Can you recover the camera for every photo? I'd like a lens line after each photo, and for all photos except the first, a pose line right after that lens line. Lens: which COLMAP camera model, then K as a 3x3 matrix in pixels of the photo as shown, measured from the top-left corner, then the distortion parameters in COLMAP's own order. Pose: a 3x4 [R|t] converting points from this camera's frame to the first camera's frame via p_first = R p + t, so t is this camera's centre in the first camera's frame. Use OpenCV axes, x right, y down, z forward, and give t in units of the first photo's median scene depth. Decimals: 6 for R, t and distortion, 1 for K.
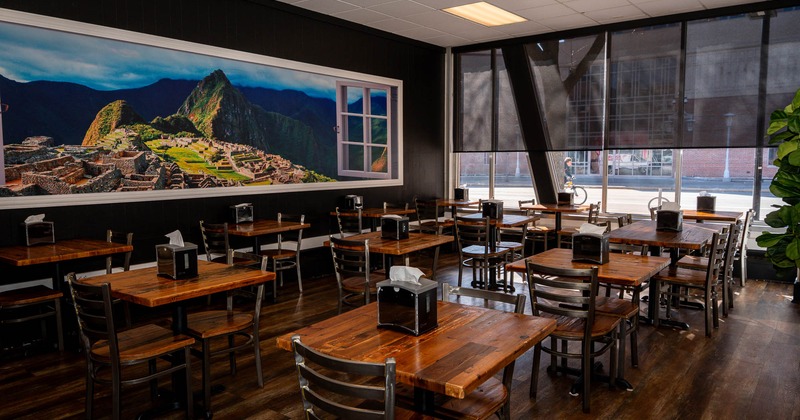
lens RADIAL K [[558.1, 0, 400.7], [0, 558.1, 210.9], [0, 0, 1]] dist [0.004985, -0.001058]
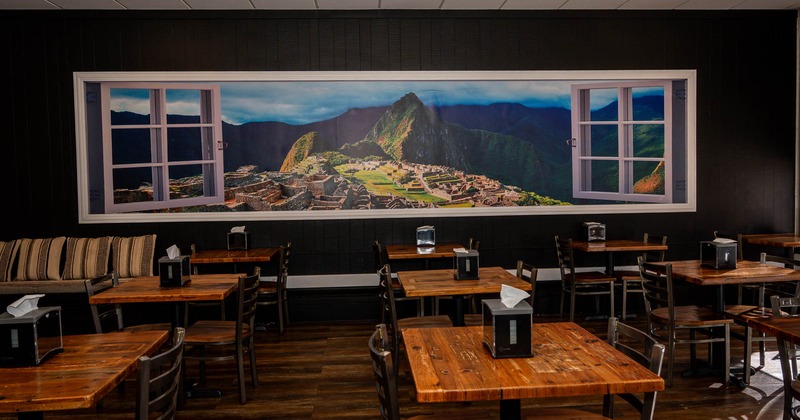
lens RADIAL K [[558.1, 0, 401.6], [0, 558.1, 208.6], [0, 0, 1]] dist [0.004985, -0.001058]
pose [[0.663692, 0.041646, -0.746846, 0.424602], [-0.055229, 0.998452, 0.006597, -0.048242], [0.745964, 0.036869, 0.664964, 0.318508]]
